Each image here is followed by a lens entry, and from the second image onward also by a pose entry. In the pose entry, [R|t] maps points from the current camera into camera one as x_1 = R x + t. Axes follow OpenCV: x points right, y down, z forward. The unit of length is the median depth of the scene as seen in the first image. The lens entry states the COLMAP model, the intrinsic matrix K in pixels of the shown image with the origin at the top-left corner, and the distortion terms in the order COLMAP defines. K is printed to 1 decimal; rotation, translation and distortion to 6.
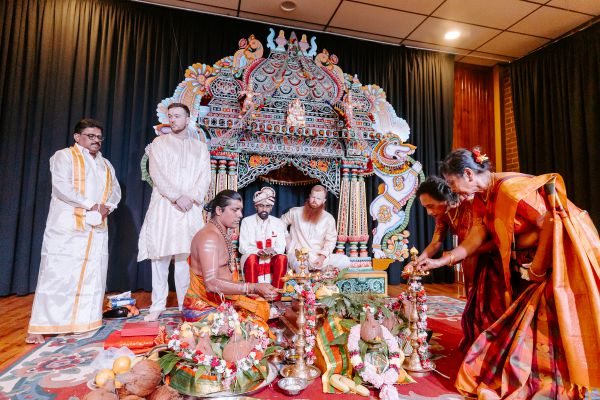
lens RADIAL K [[345.3, 0, 305.4], [0, 345.3, 190.2], [0, 0, 1]] dist [0.014237, -0.000458]
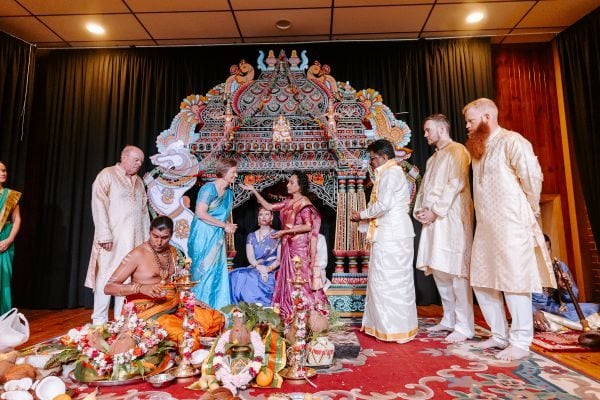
lens RADIAL K [[376.7, 0, 306.3], [0, 376.7, 192.1], [0, 0, 1]] dist [0.019092, -0.001385]
pose [[0.956705, -0.070763, -0.282326, 0.322715], [0.058228, 0.996919, -0.052555, 0.020092], [0.285175, 0.033840, 0.957878, -0.023860]]
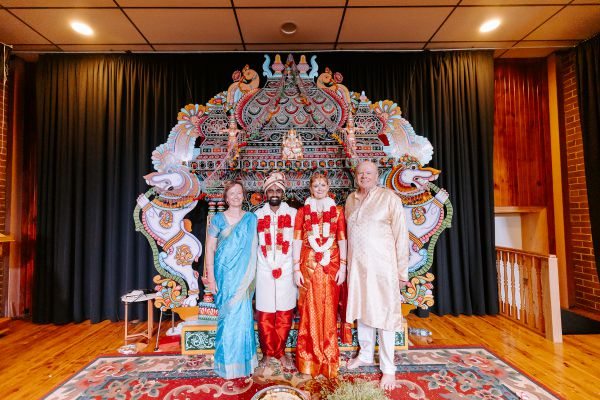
lens RADIAL K [[262.9, 0, 295.7], [0, 262.9, 205.9], [0, 0, 1]] dist [0.001557, 0.001814]
pose [[0.968251, -0.042089, -0.246410, 0.138140], [0.057037, 0.996919, 0.053840, -0.095412], [0.243385, -0.066185, 0.967669, 0.309348]]
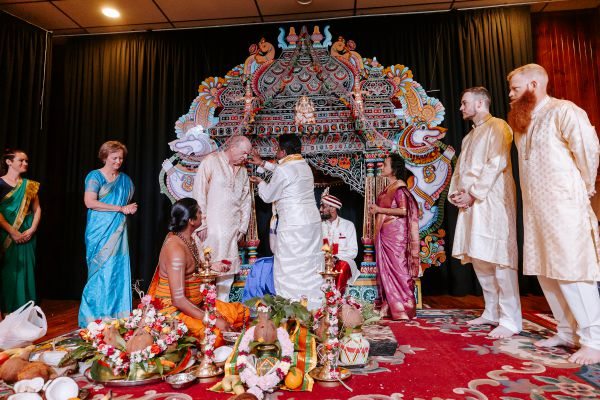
lens RADIAL K [[376.7, 0, 308.9], [0, 376.7, 191.1], [0, 0, 1]] dist [0.019092, -0.001385]
pose [[0.939711, -0.077730, -0.333020, 0.296252], [0.072482, 0.996972, -0.028175, 0.025915], [0.334201, 0.002339, 0.942499, 0.027948]]
